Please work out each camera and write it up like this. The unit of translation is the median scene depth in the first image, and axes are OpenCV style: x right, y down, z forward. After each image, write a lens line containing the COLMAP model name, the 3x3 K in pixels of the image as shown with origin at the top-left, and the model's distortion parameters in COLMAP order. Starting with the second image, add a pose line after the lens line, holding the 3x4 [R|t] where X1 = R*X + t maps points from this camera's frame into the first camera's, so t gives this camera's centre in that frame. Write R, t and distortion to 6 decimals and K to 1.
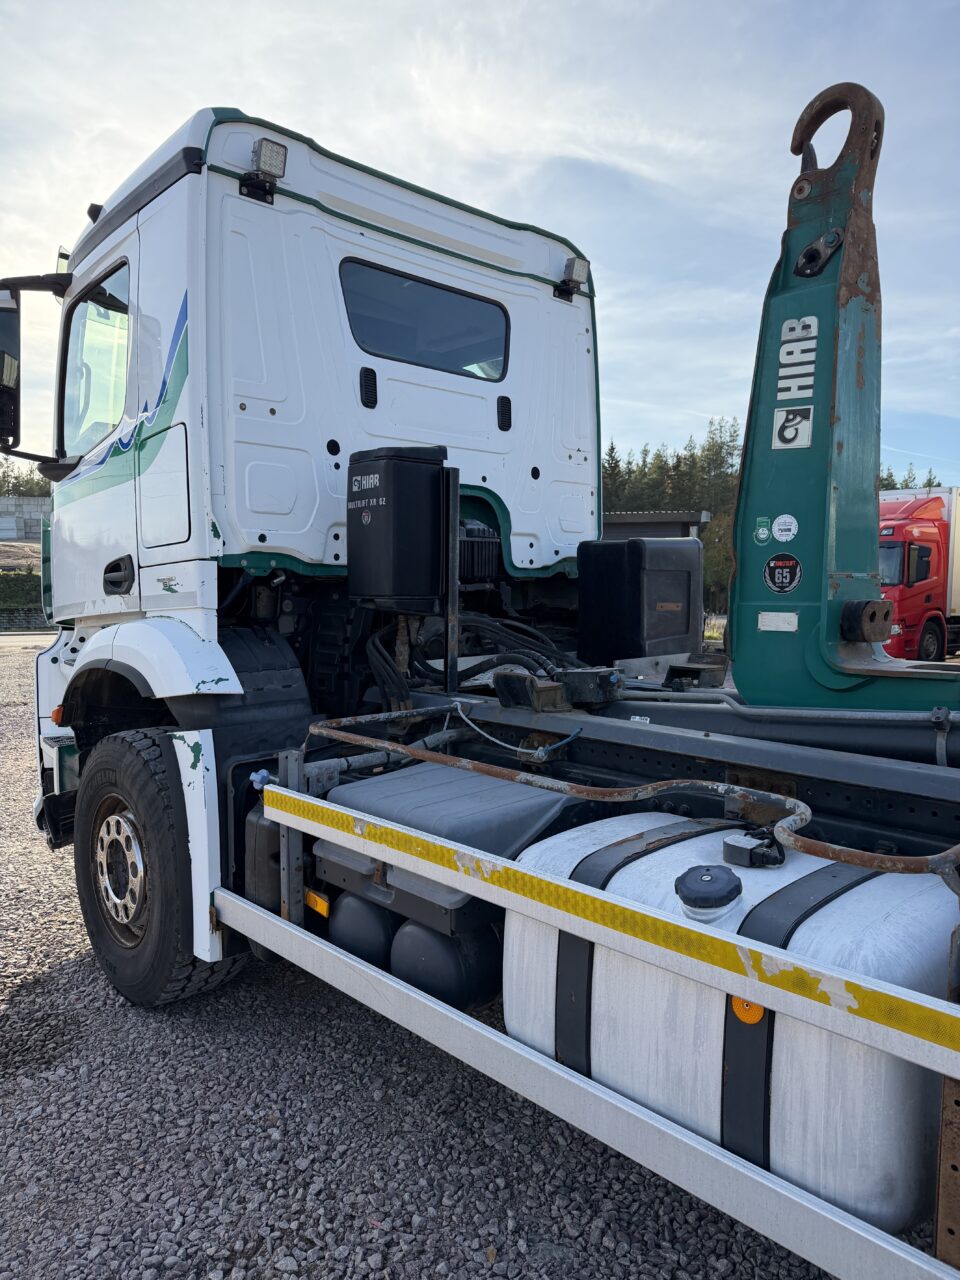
lens RADIAL K [[894.2, 0, 473.8], [0, 894.2, 640.8], [0, 0, 1]] dist [0.151858, -0.267508]
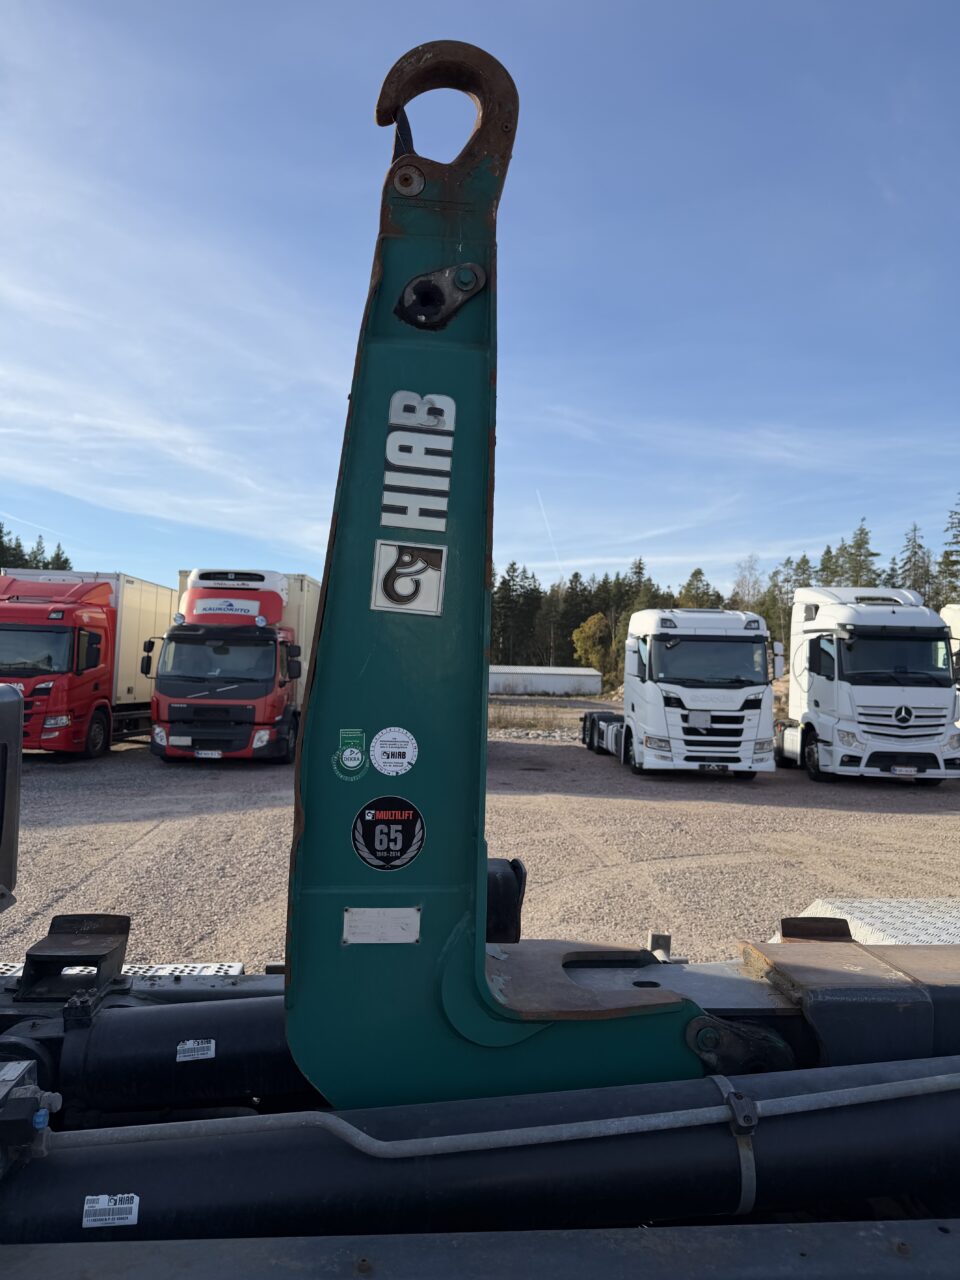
lens RADIAL K [[901.6, 0, 487.4], [0, 901.6, 634.7], [0, 0, 1]] dist [0.081654, -0.102229]
pose [[0.615035, 0.045257, 0.787200, -0.048720], [0.021532, 0.997015, -0.074143, -0.118547], [-0.788206, 0.062550, 0.612225, 0.471200]]
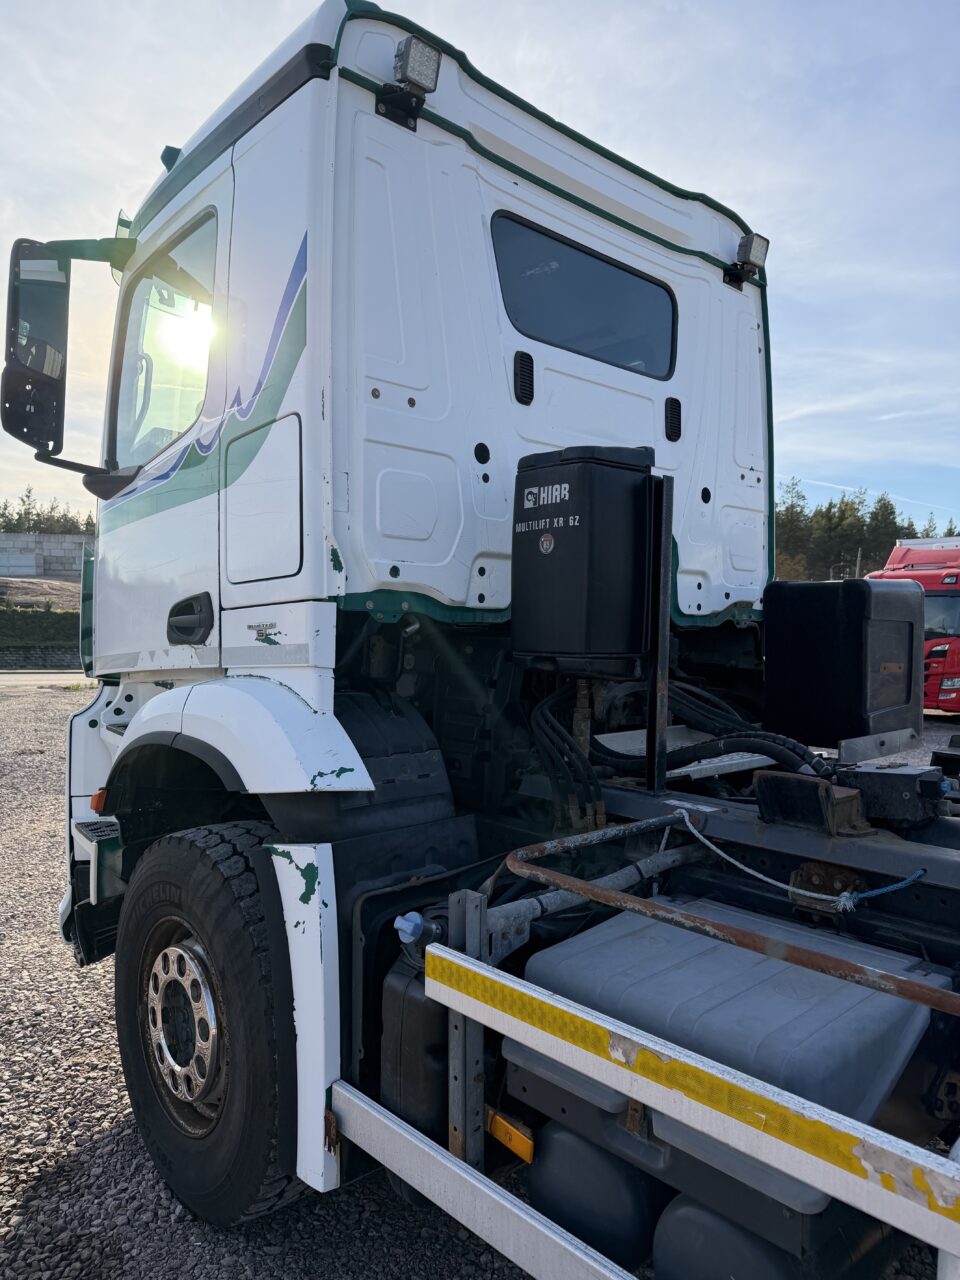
lens RADIAL K [[901.6, 0, 487.4], [0, 901.6, 634.7], [0, 0, 1]] dist [0.081654, -0.102229]
pose [[0.999901, 0.013890, -0.002050, -0.154231], [-0.013980, 0.998467, -0.053564, -0.024154], [0.001303, 0.053587, 0.998562, 0.268350]]
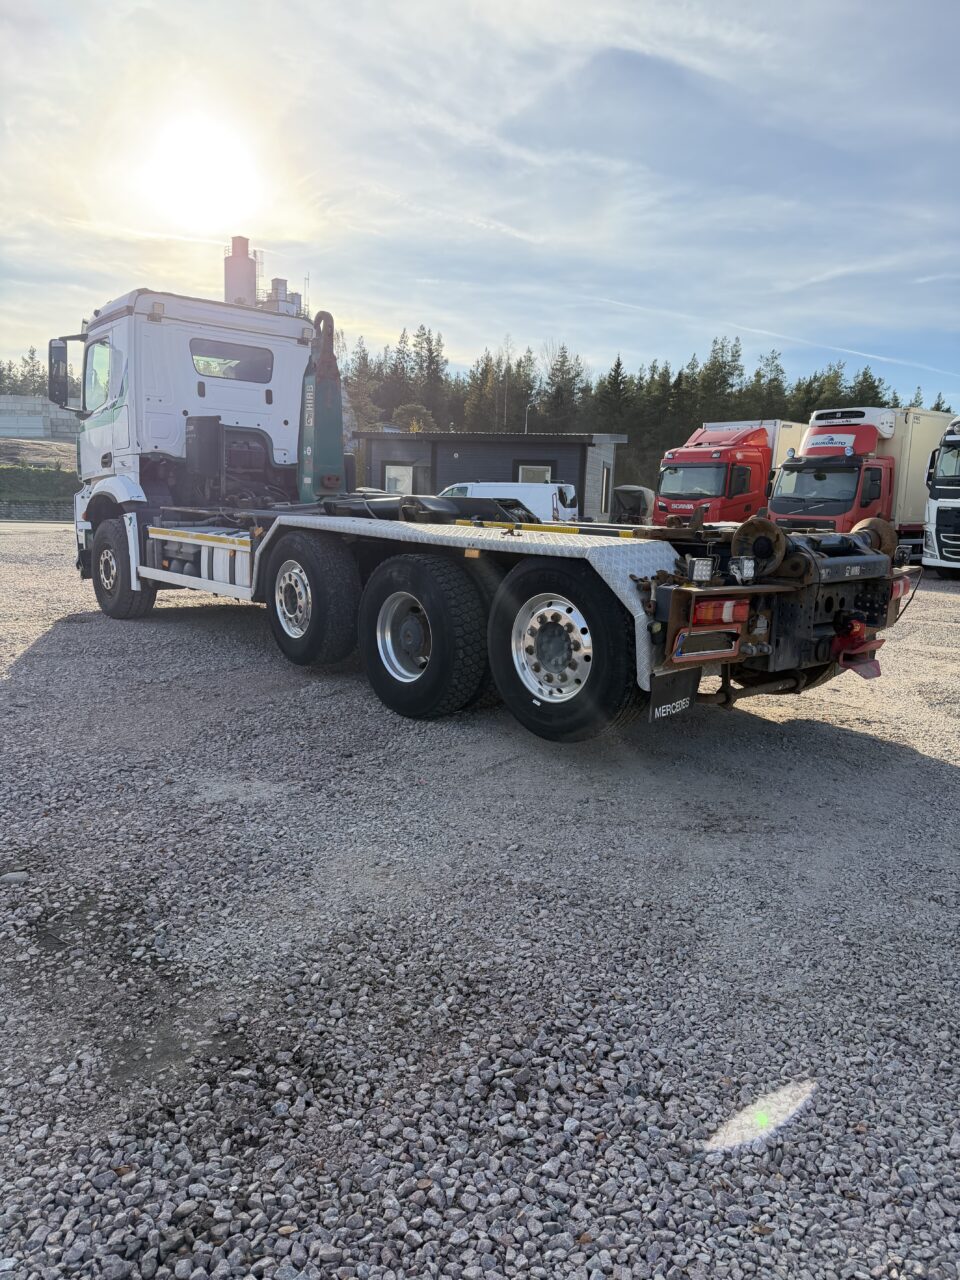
lens RADIAL K [[892.5, 0, 480.0], [0, 892.5, 640.0], [0, 0, 1]] dist [0.126675, -0.234528]
pose [[0.999349, 0.032779, -0.015059, 0.803764], [-0.031202, 0.994976, 0.095132, 0.175806], [0.018102, -0.094600, 0.995351, -1.767630]]
